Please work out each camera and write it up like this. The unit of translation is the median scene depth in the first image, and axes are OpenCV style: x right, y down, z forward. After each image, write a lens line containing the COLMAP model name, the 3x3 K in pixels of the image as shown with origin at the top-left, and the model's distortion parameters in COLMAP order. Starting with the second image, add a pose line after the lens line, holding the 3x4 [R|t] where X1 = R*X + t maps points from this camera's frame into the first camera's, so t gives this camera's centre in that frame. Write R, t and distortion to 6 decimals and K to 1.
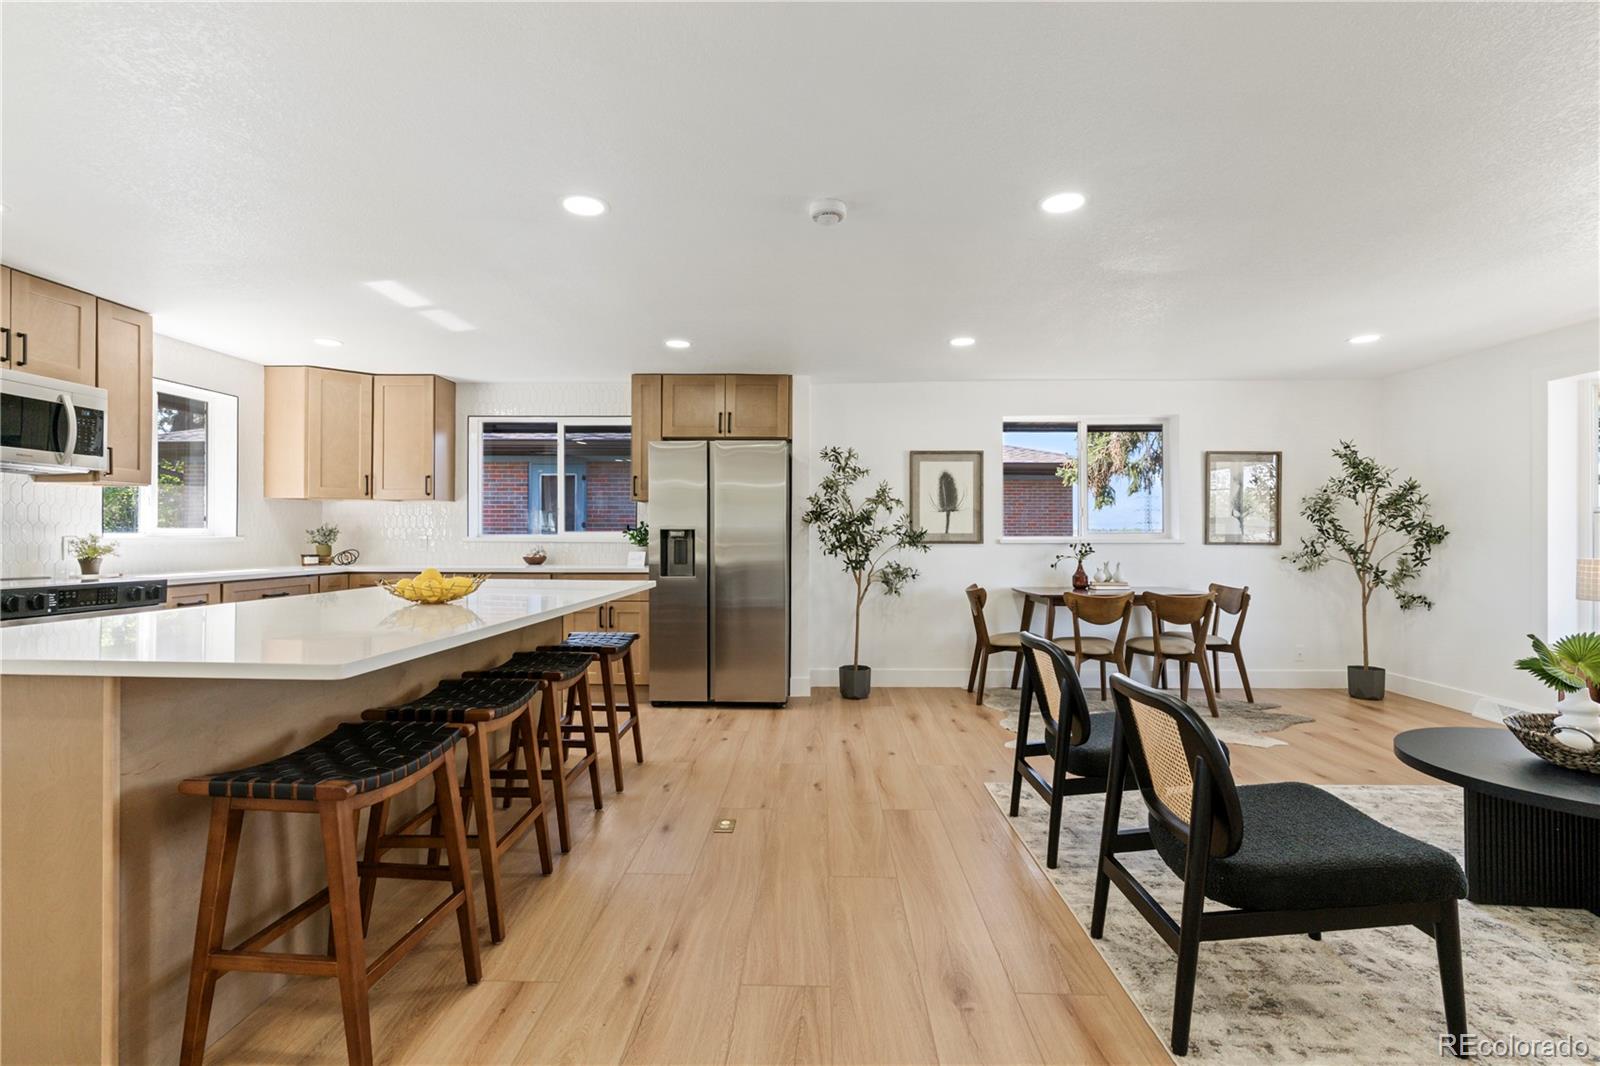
lens RADIAL K [[726.2, 0, 796.9], [0, 726.2, 535.8], [0, 0, 1]] dist [-0.014511, 0.005359]
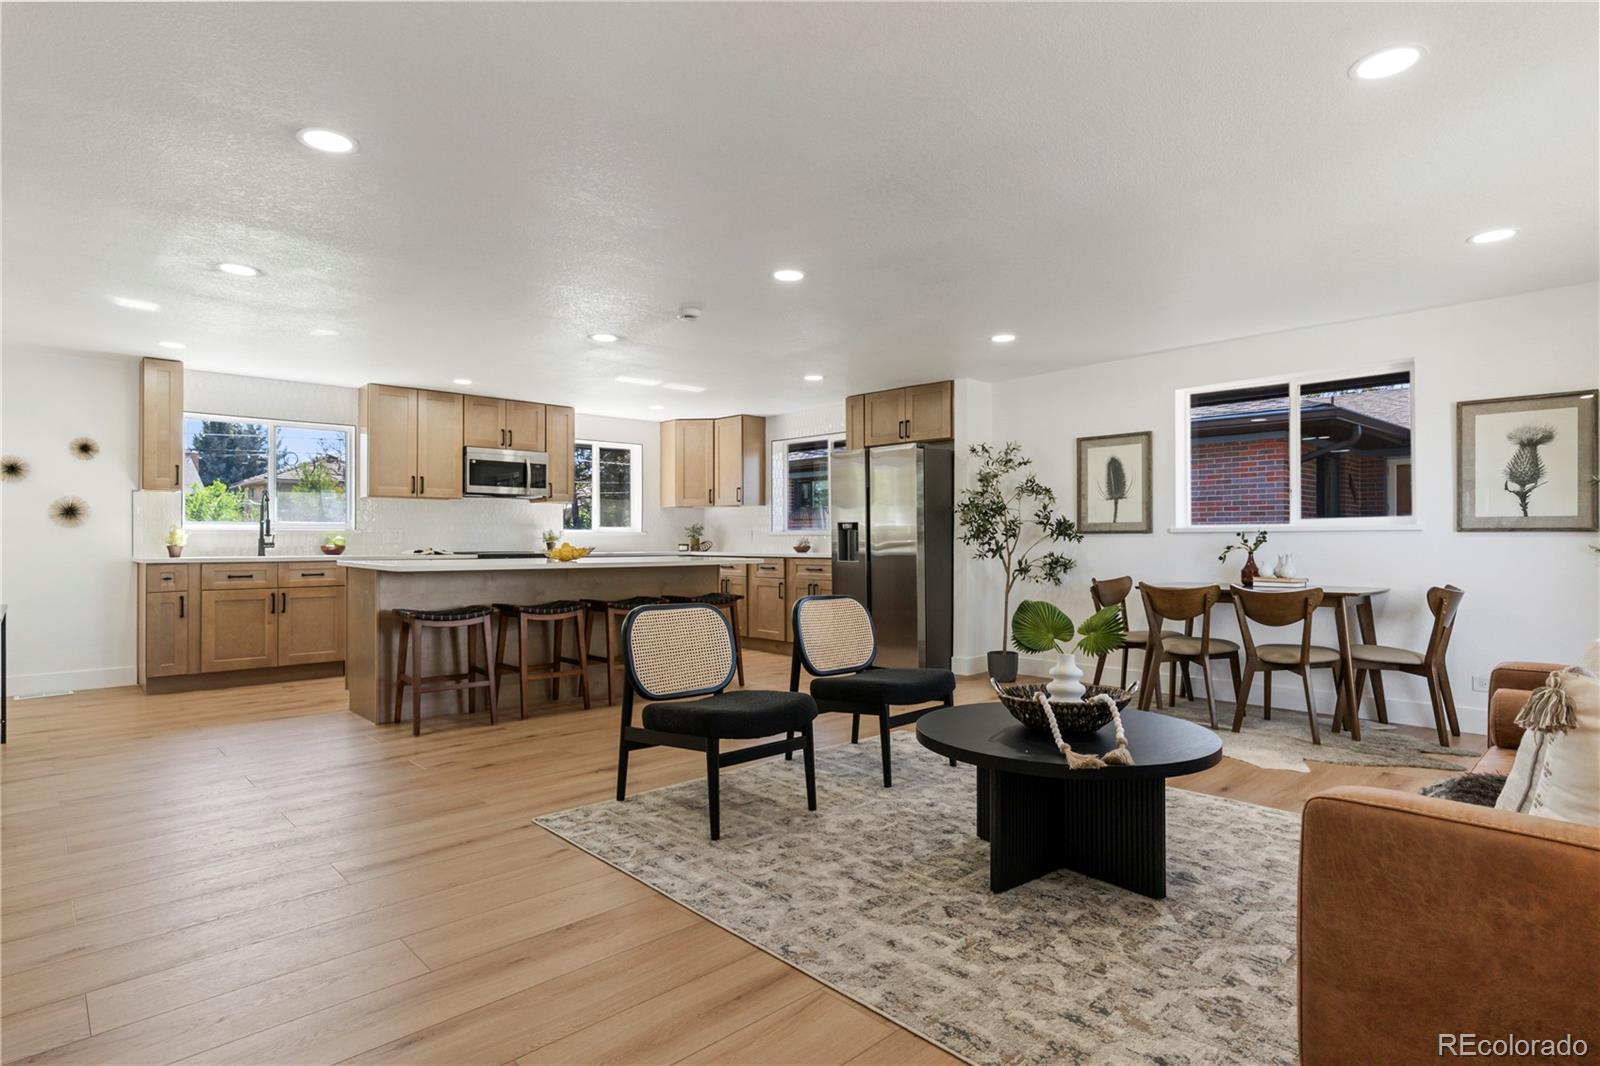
lens RADIAL K [[821.0, 0, 798.4], [0, 821.0, 538.8], [0, 0, 1]] dist [-0.004901, 0.000250]
pose [[0.708393, -0.003722, -0.705808, 0.722558], [0.002394, 0.999993, -0.002871, 0.021399], [0.705814, 0.000344, 0.708397, -0.045125]]
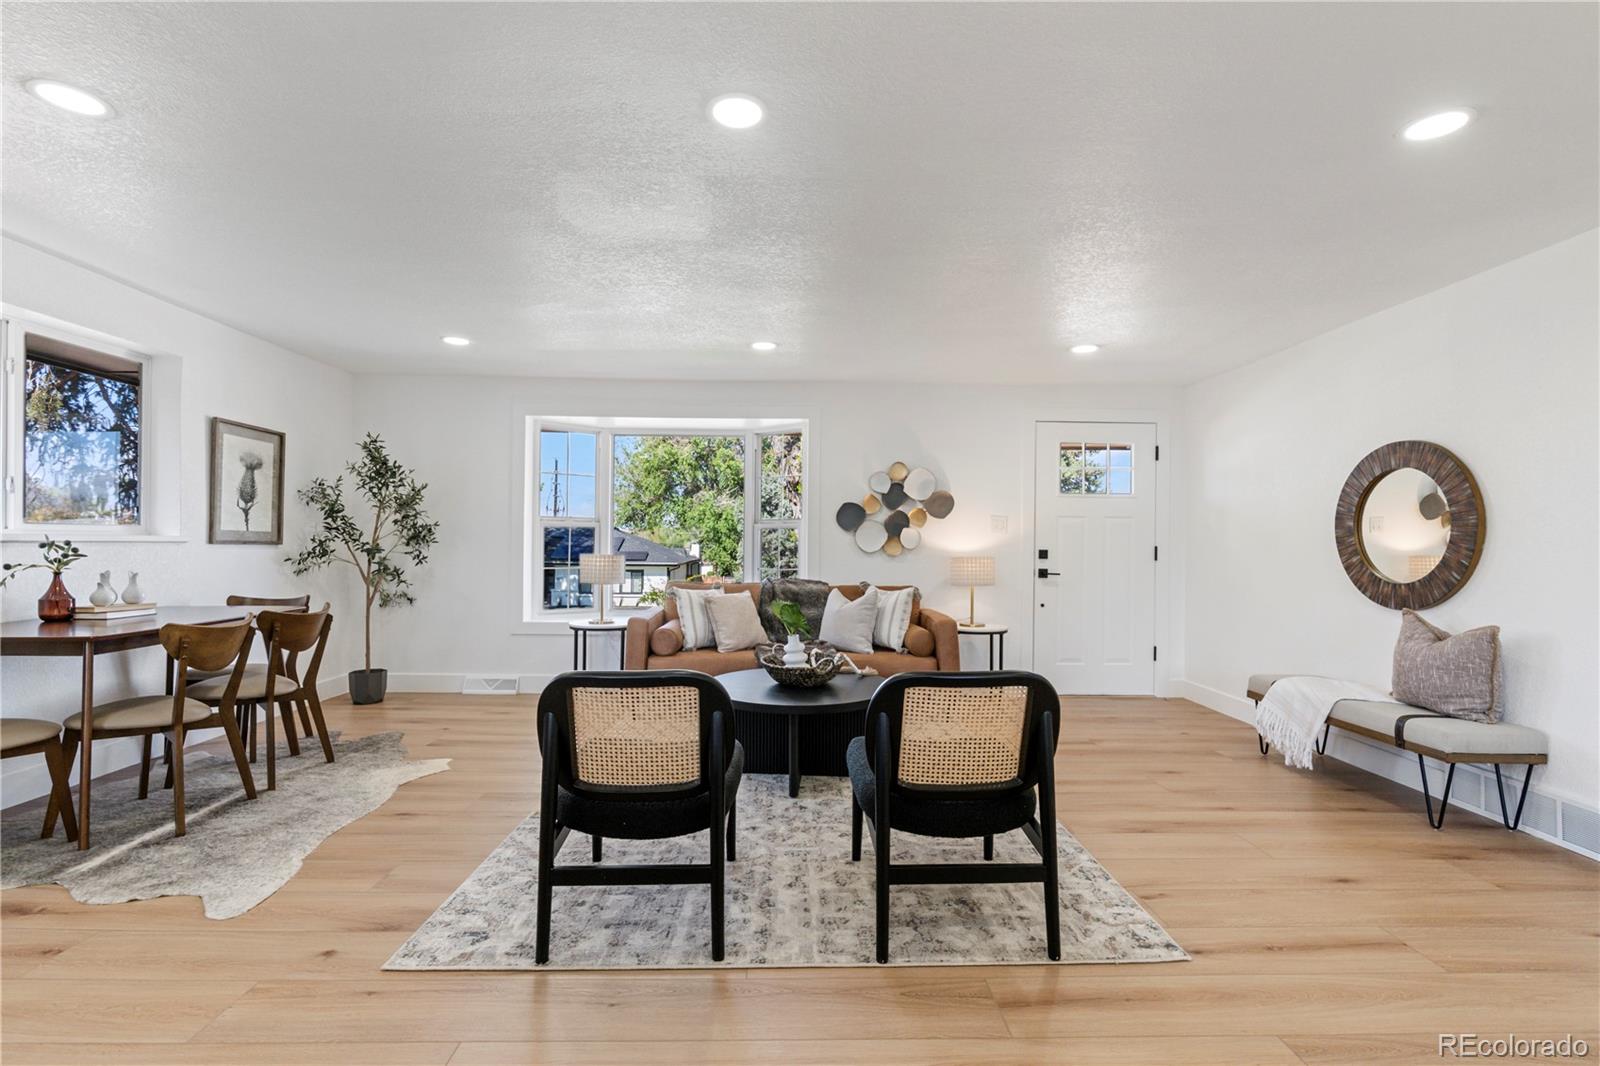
lens RADIAL K [[726.2, 0, 798.2], [0, 726.2, 540.9], [0, 0, 1]] dist [-0.014511, 0.005359]
pose [[-0.051199, 0.003999, 0.998680, -0.209568], [-0.009753, 0.999942, -0.004504, 0.007221], [-0.998641, -0.009971, -0.051157, 0.471306]]
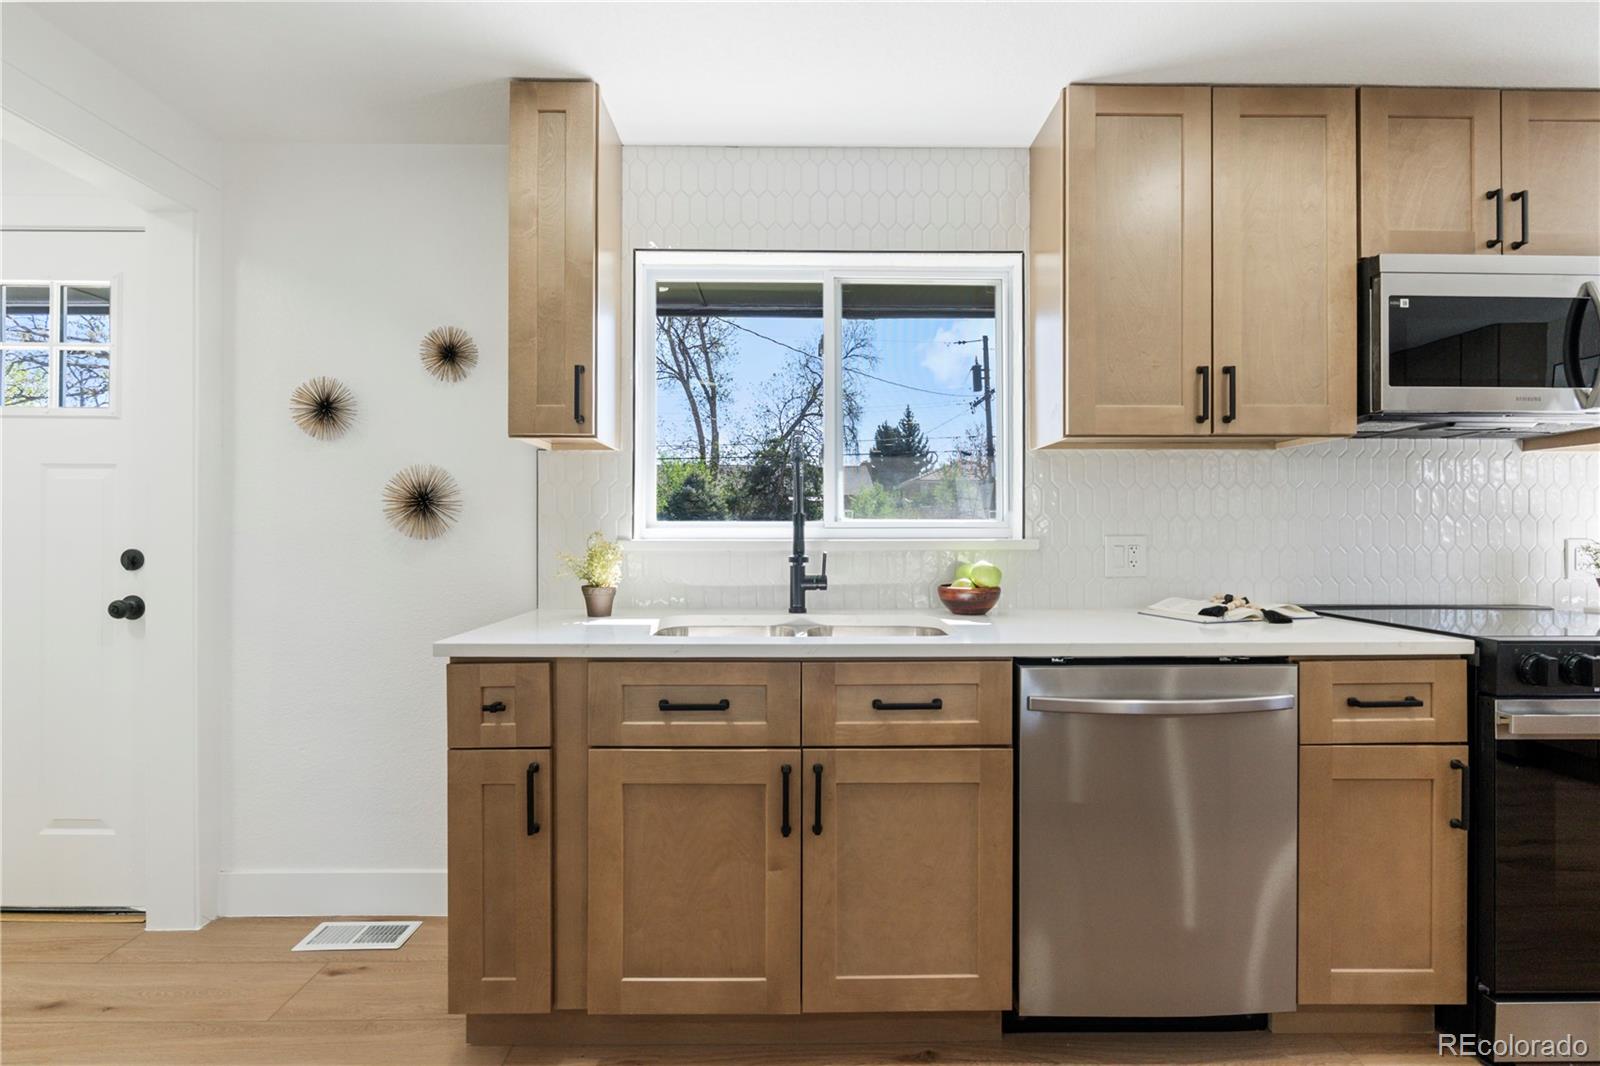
lens RADIAL K [[726.2, 0, 803.3], [0, 726.2, 526.0], [0, 0, 1]] dist [-0.014511, 0.005359]
pose [[0.048693, -0.007858, -0.998783, -0.331086], [-0.000075, 0.999969, -0.007871, -0.003993], [0.998814, 0.000458, 0.048691, 0.246507]]
